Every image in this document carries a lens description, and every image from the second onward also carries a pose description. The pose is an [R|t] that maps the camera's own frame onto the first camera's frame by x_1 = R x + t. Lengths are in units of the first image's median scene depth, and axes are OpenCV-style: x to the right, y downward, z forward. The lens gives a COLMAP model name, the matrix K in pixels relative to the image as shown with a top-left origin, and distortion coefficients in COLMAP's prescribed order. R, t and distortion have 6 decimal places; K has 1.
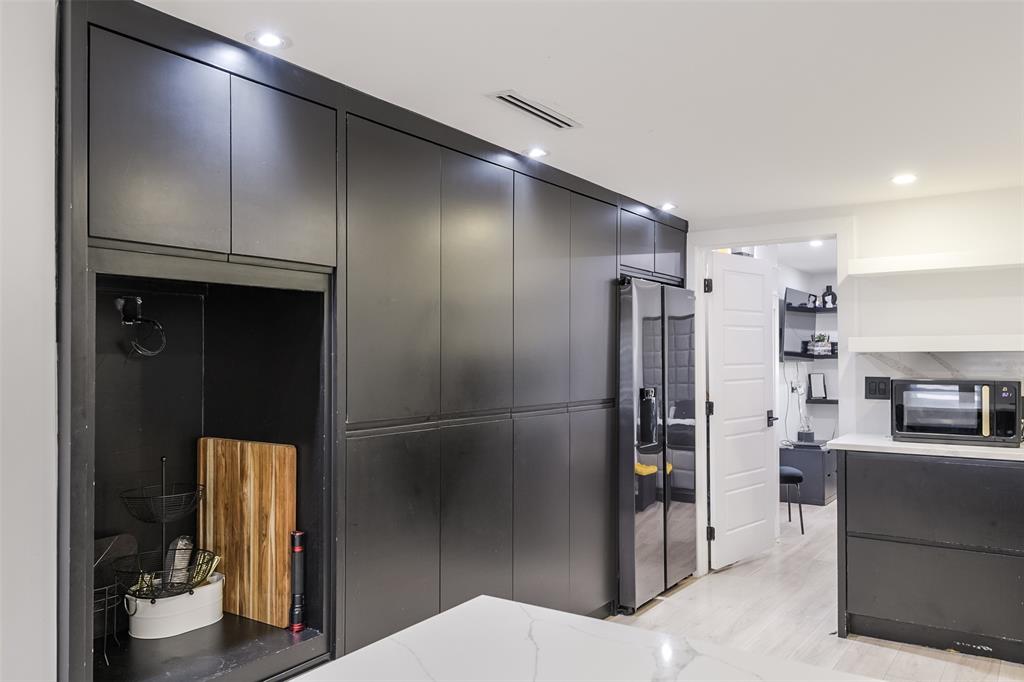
lens RADIAL K [[797.0, 0, 512.9], [0, 797.0, 351.9], [0, 0, 1]] dist [0.054771, -0.018634]
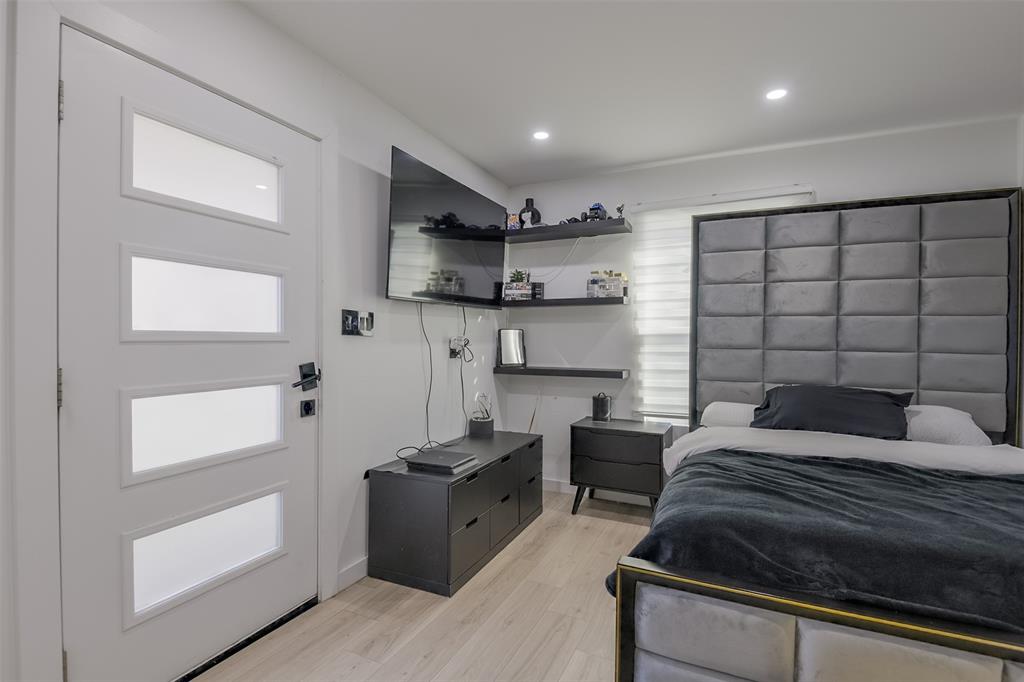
lens RADIAL K [[487.1, 0, 509.1], [0, 487.1, 348.1], [0, 0, 1]] dist [-0.000623, -0.000909]
pose [[0.989346, -0.003767, 0.145534, 0.662434], [0.000119, 0.999686, 0.025066, 0.067617], [-0.145582, -0.024782, 0.989036, 1.247789]]
